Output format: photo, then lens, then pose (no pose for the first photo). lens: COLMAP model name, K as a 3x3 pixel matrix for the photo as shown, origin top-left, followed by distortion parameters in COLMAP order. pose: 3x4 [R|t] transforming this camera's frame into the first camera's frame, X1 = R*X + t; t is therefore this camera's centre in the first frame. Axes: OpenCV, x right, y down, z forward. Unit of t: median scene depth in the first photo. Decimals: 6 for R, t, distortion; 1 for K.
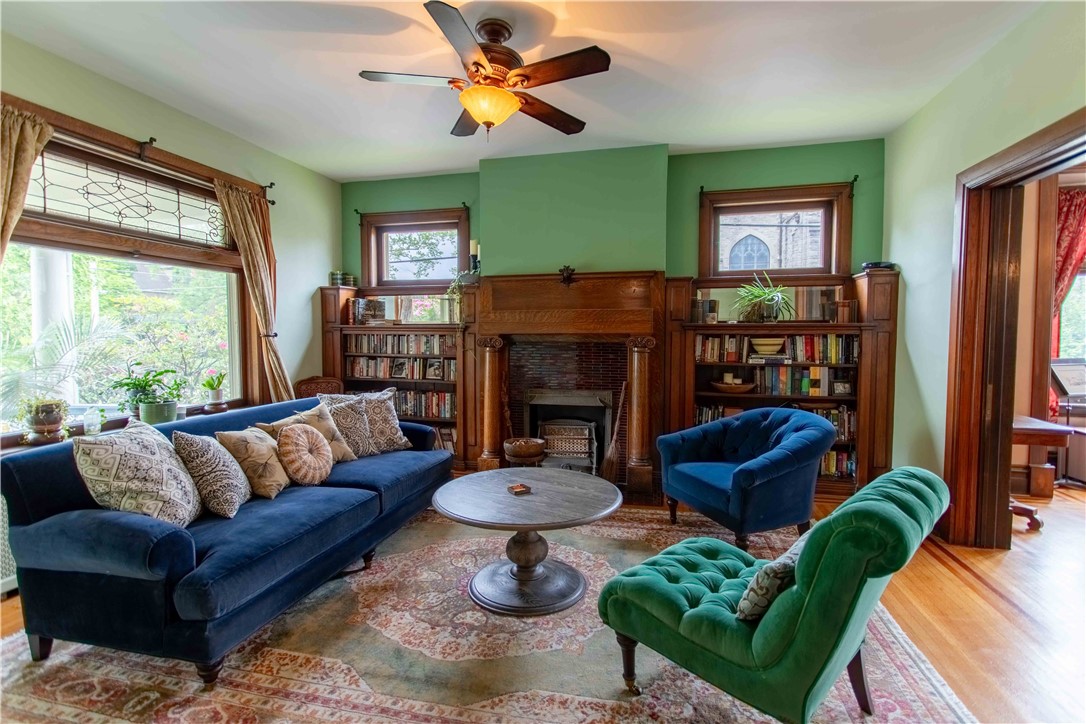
lens RADIAL K [[511.3, 0, 540.9], [0, 511.3, 356.2], [0, 0, 1]] dist [0.000649, 0.001418]
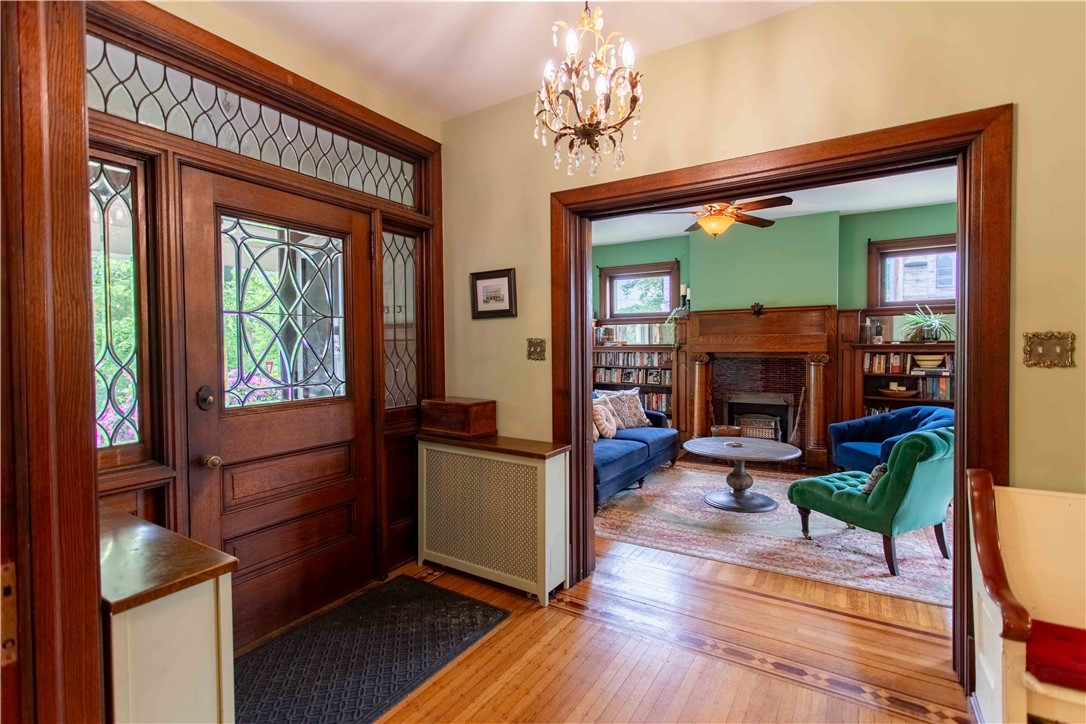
lens RADIAL K [[511.3, 0, 540.9], [0, 511.3, 356.2], [0, 0, 1]] dist [0.000649, 0.001418]
pose [[0.950292, -0.000023, -0.311360, -0.076119], [-0.007807, 0.999684, -0.023903, 0.005525], [0.311263, 0.025145, 0.949991, -0.505313]]
